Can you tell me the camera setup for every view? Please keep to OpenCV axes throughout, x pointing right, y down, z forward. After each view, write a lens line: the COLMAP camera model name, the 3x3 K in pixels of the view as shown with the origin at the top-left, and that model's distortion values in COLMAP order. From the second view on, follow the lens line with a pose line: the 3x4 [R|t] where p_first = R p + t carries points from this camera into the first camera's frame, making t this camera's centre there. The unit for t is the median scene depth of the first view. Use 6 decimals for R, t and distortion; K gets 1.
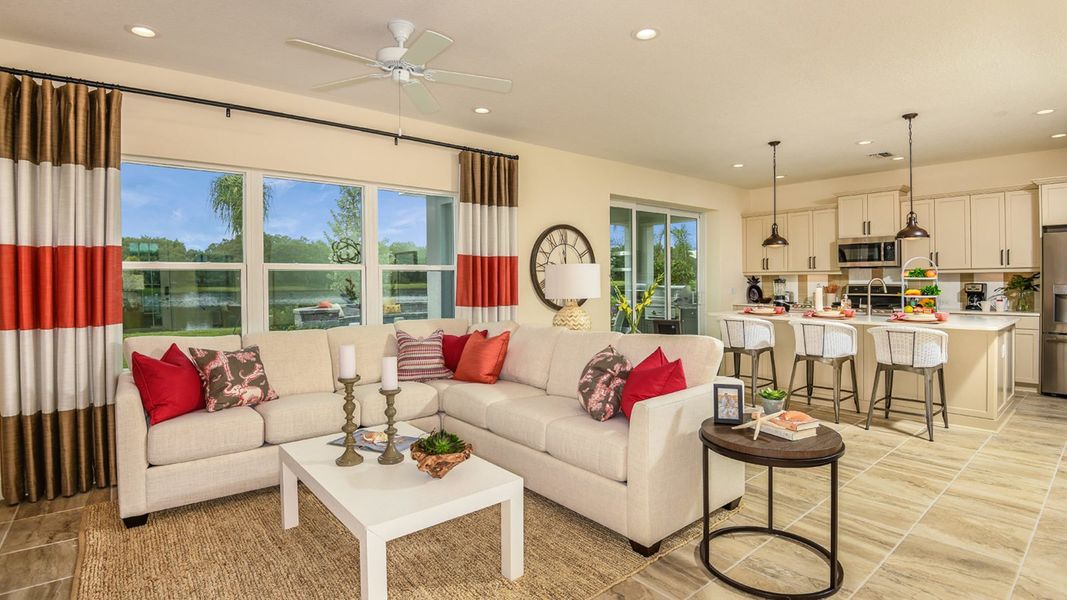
lens RADIAL K [[513.1, 0, 541.3], [0, 513.1, 280.1], [0, 0, 1]] dist [0.001988, -0.030828]
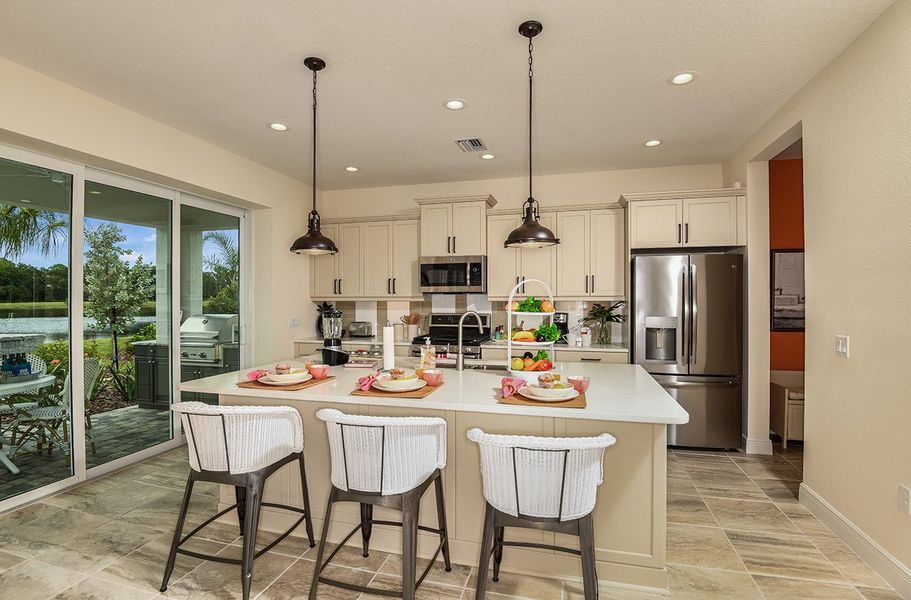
lens RADIAL K [[428.9, 0, 467.5], [0, 428.9, 297.7], [0, 0, 1]] dist [-0.002399, -0.000315]
pose [[0.810815, 0.006760, 0.585263, 0.267811], [-0.003083, 0.999969, -0.007280, -0.013363], [-0.585294, 0.004098, 0.810811, 0.447060]]
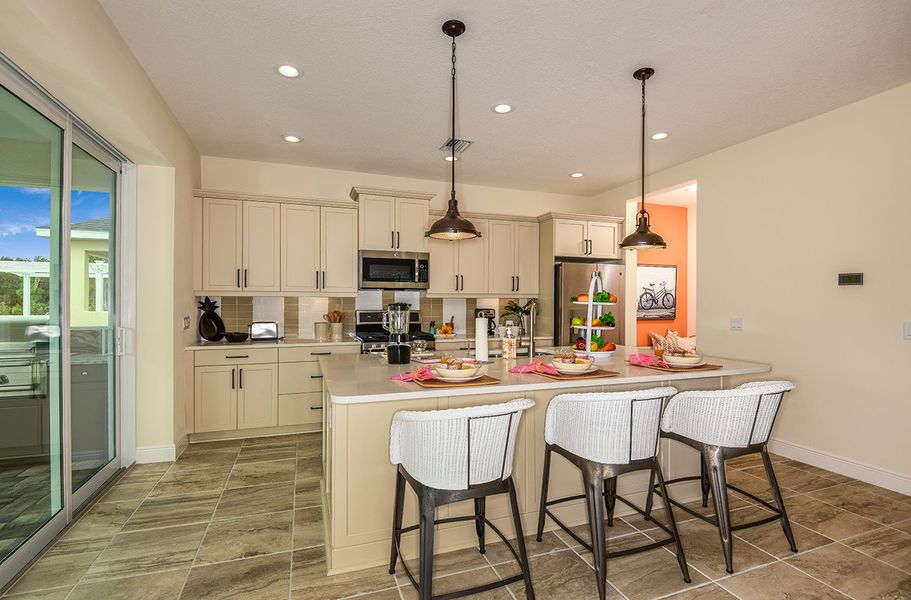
lens RADIAL K [[416.7, 0, 455.5], [0, 416.7, 300.0], [0, 0, 1]] dist [0.000090, 0.000156]
pose [[0.341911, 0.015699, 0.939601, 0.066454], [-0.005802, 0.999877, -0.014594, 0.000485], [-0.939714, -0.000462, 0.341960, 0.714927]]
